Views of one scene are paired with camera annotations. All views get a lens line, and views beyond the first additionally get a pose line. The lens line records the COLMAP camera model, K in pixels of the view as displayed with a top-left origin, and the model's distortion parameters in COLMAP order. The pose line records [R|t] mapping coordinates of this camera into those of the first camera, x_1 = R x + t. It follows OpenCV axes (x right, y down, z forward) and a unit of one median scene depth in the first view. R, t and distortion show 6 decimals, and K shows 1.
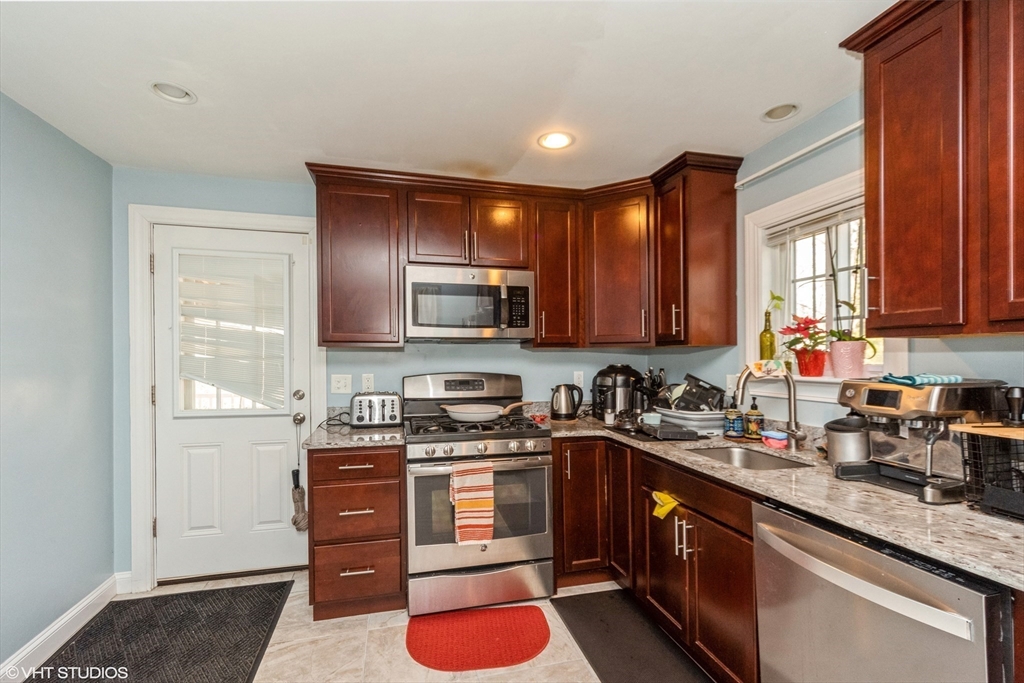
lens RADIAL K [[467.4, 0, 508.8], [0, 467.4, 354.2], [0, 0, 1]] dist [0.005643, 0.000590]
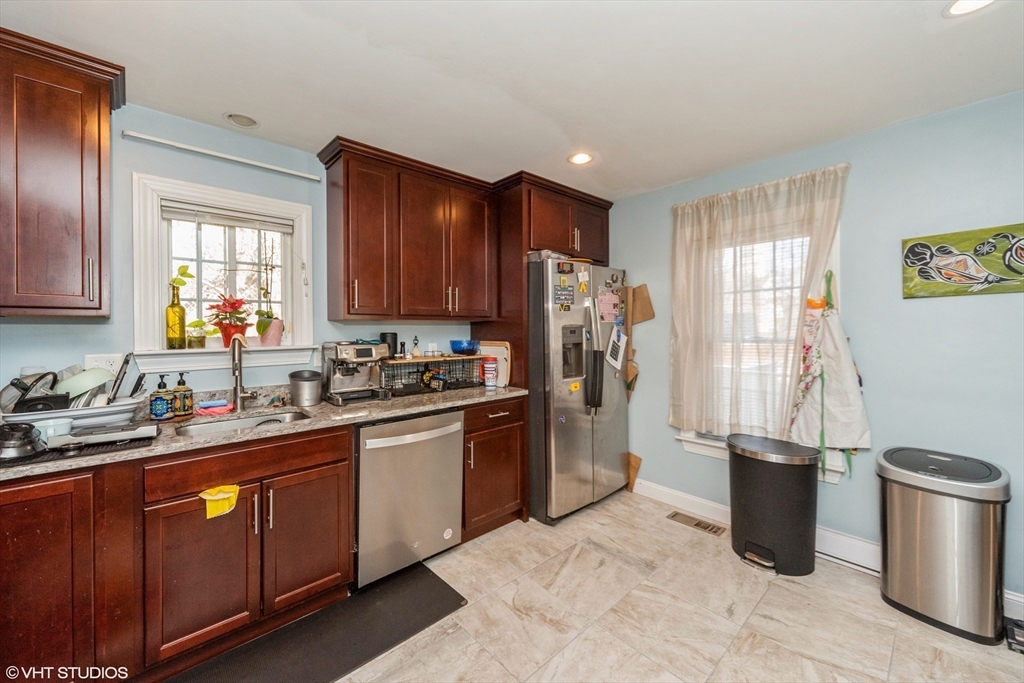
lens RADIAL K [[396.4, 0, 499.3], [0, 396.4, 326.8], [0, 0, 1]] dist [-0.000983, 0.000460]
pose [[-0.476335, 0.010267, 0.879204, -0.514018], [0.003068, 0.999945, -0.010015, 0.006401], [-0.879258, -0.002073, -0.476341, 0.801807]]
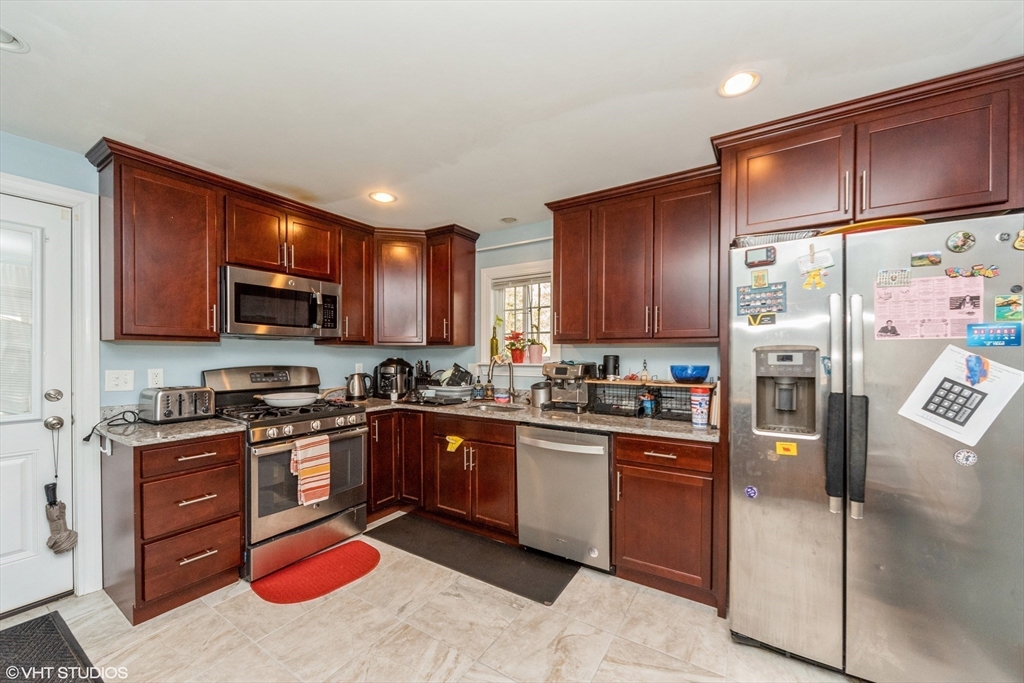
lens RADIAL K [[396.4, 0, 528.4], [0, 396.4, 354.5], [0, 0, 1]] dist [-0.000983, 0.000460]
pose [[0.703890, 0.001273, 0.710308, -0.415364], [-0.006714, 0.999966, 0.004862, 0.004357], [-0.710277, -0.008192, 0.703874, -0.136999]]
